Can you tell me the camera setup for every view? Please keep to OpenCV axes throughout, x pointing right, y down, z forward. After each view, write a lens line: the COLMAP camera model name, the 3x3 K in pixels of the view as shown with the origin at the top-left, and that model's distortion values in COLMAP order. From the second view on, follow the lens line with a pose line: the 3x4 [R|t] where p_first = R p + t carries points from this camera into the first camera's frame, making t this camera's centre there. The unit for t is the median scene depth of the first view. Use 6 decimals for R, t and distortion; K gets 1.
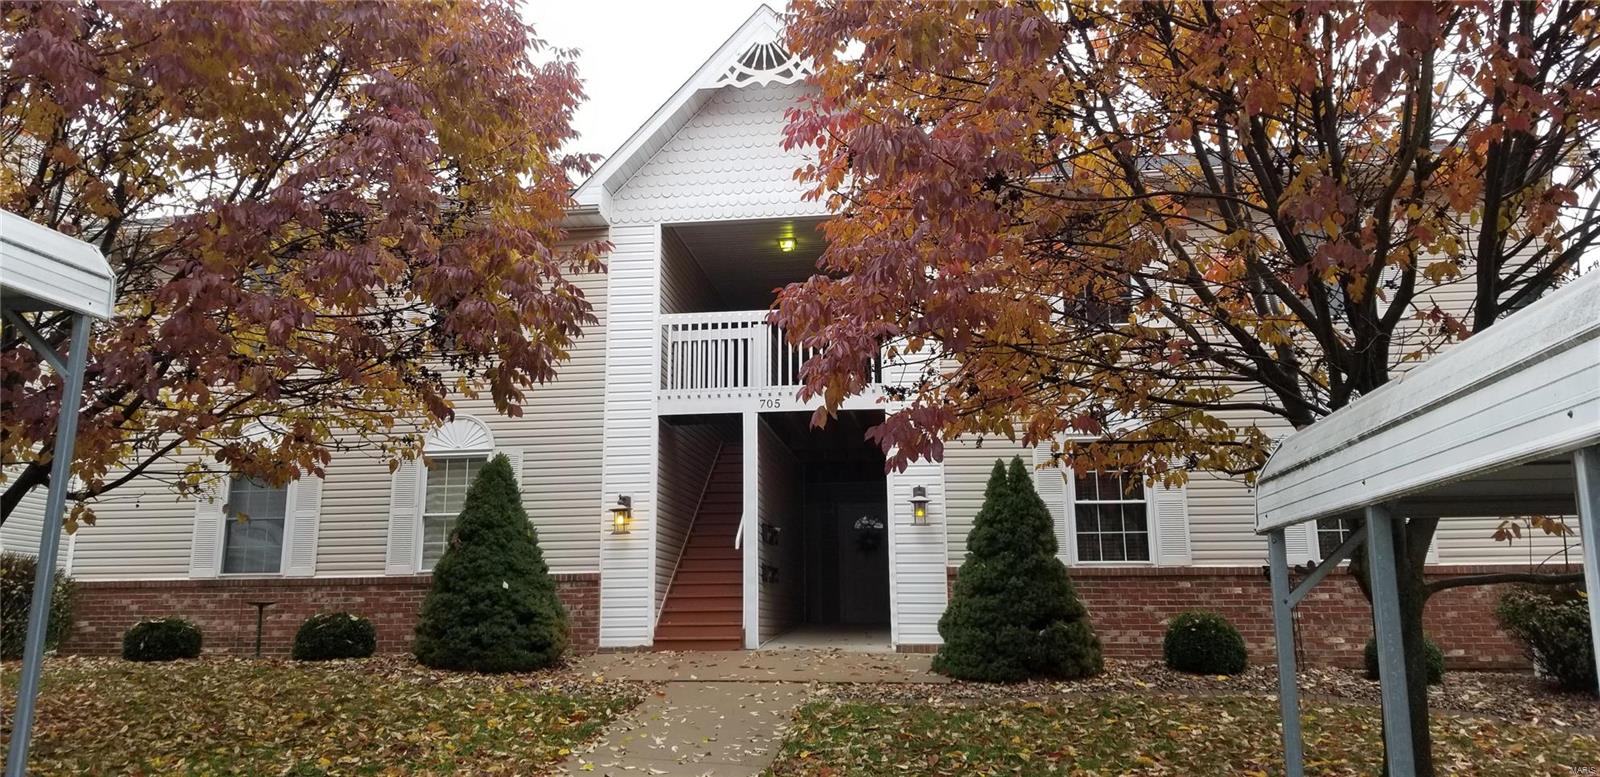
lens RADIAL K [[1250.6, 0, 774.9], [0, 1250.6, 365.7], [0, 0, 1]] dist [0.023820, -0.063452]
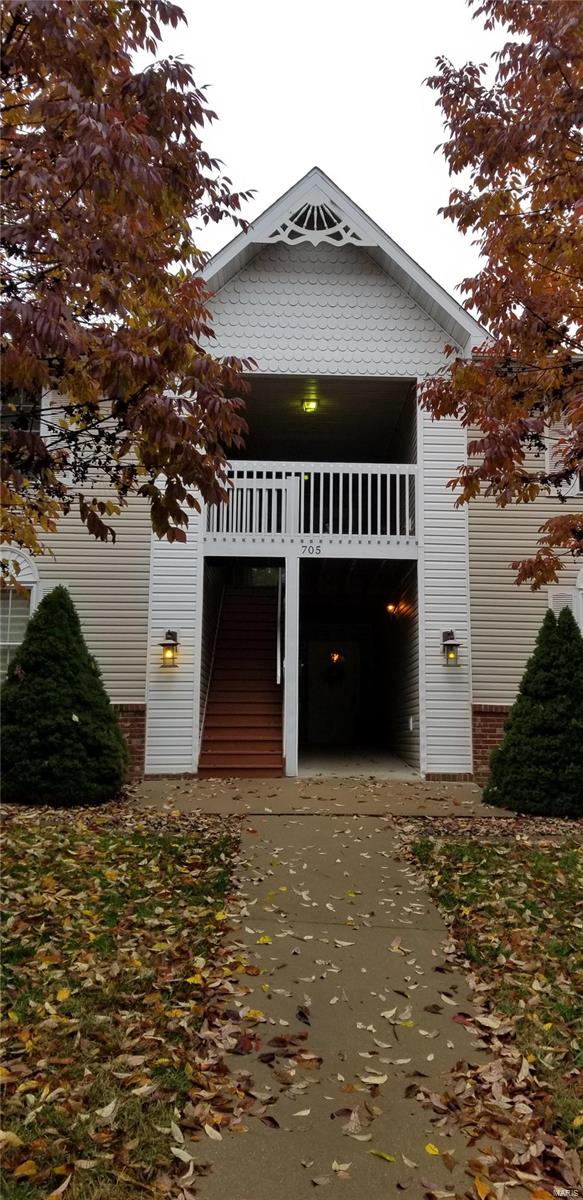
lens RADIAL K [[937.9, 0, 327.4], [0, 937.9, 609.5], [0, 0, 1]] dist [0.023820, -0.063452]
pose [[0.981930, 0.035120, 0.185957, -0.147972], [-0.049950, 0.995881, 0.075676, 0.021659], [-0.182534, -0.083597, 0.979639, 0.223562]]
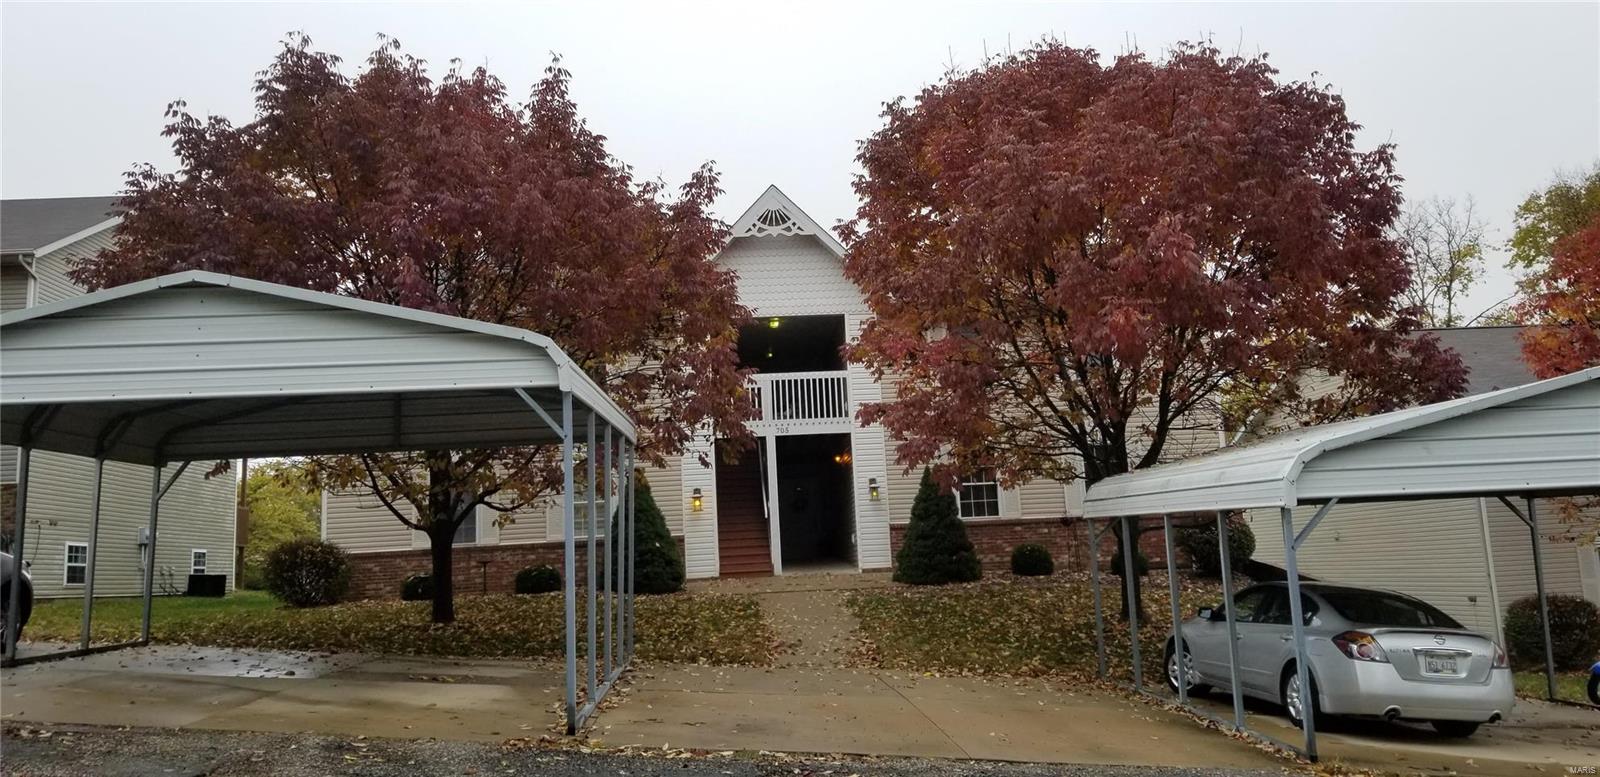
lens RADIAL K [[1250.6, 0, 812.3], [0, 1250.6, 380.0], [0, 0, 1]] dist [0.023820, -0.063452]
pose [[0.977329, -0.013905, 0.211269, -0.341861], [0.001357, 0.998232, 0.059423, -0.147096], [-0.211721, -0.057789, 0.975620, -0.687137]]
